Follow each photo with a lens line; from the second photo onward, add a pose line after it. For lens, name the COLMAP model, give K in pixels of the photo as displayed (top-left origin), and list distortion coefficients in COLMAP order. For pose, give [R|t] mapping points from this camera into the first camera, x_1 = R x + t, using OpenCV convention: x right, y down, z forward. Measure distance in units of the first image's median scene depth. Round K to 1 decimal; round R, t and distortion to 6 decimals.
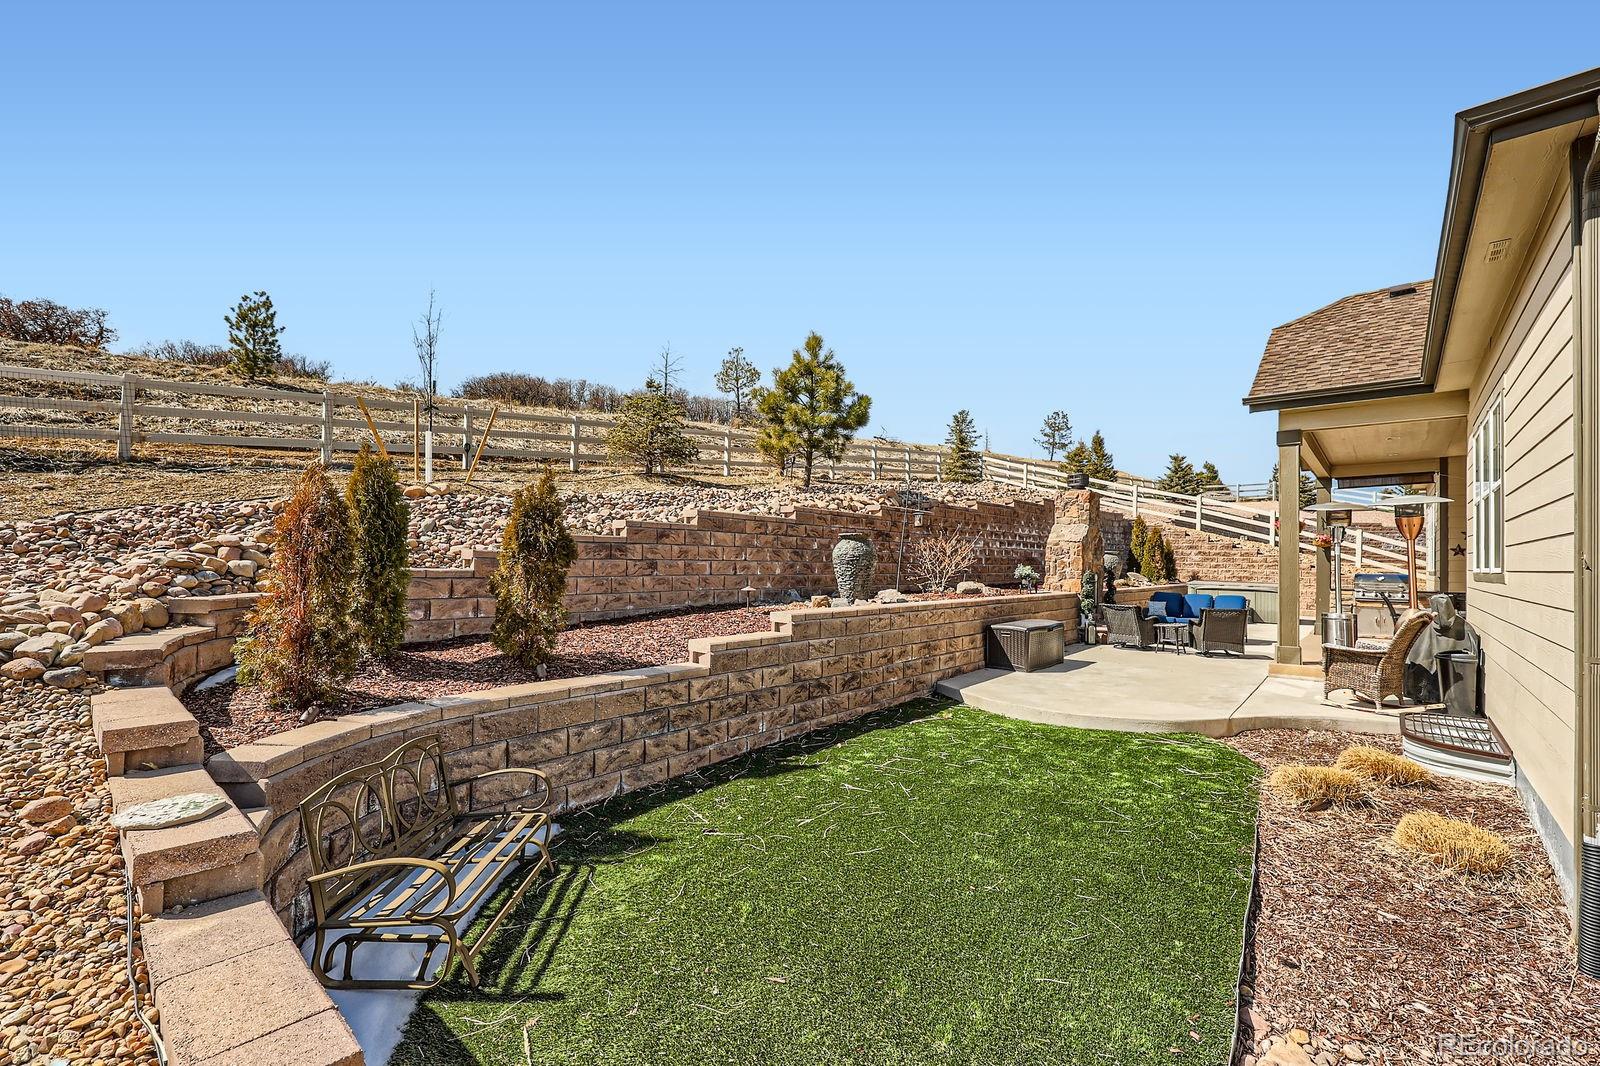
lens RADIAL K [[659.4, 0, 800.4], [0, 659.4, 525.3], [0, 0, 1]] dist [0.001128, 0.000017]
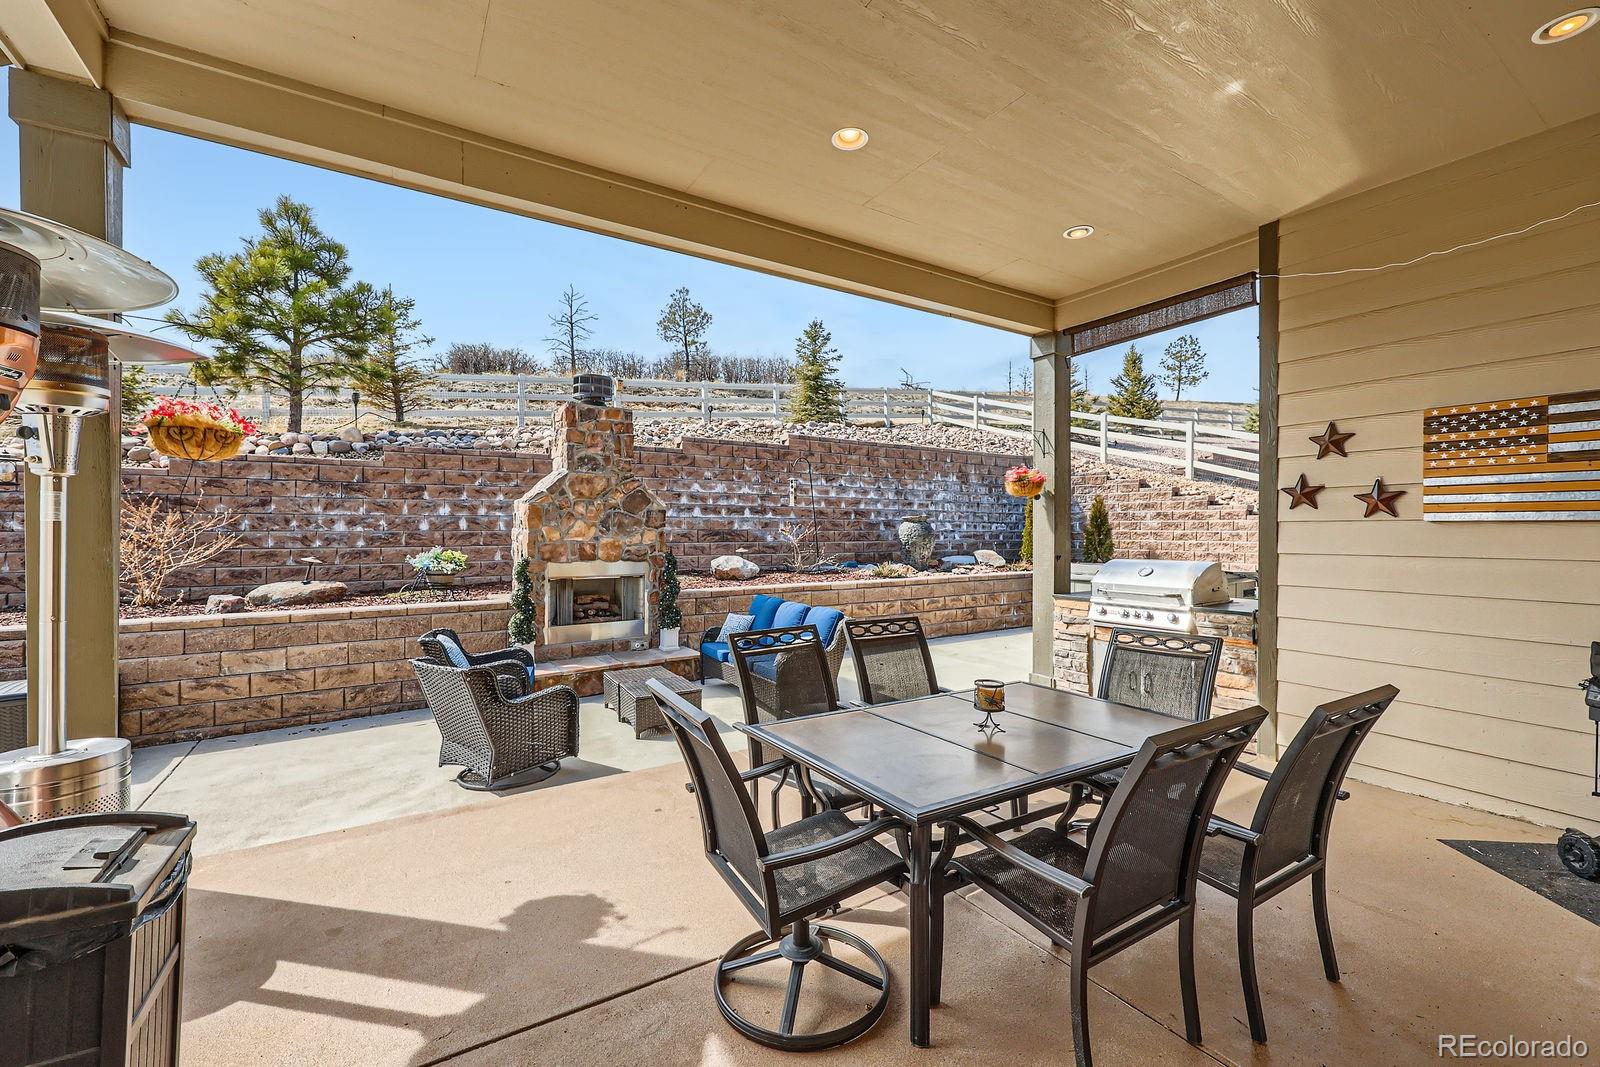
lens RADIAL K [[659.4, 0, 800.4], [0, 659.4, 525.8], [0, 0, 1]] dist [0.001128, 0.000017]
pose [[0.958975, -0.012521, -0.283212, 0.428996], [0.024919, 0.998880, 0.040215, 0.017705], [0.282392, -0.045623, 0.958214, 0.299161]]
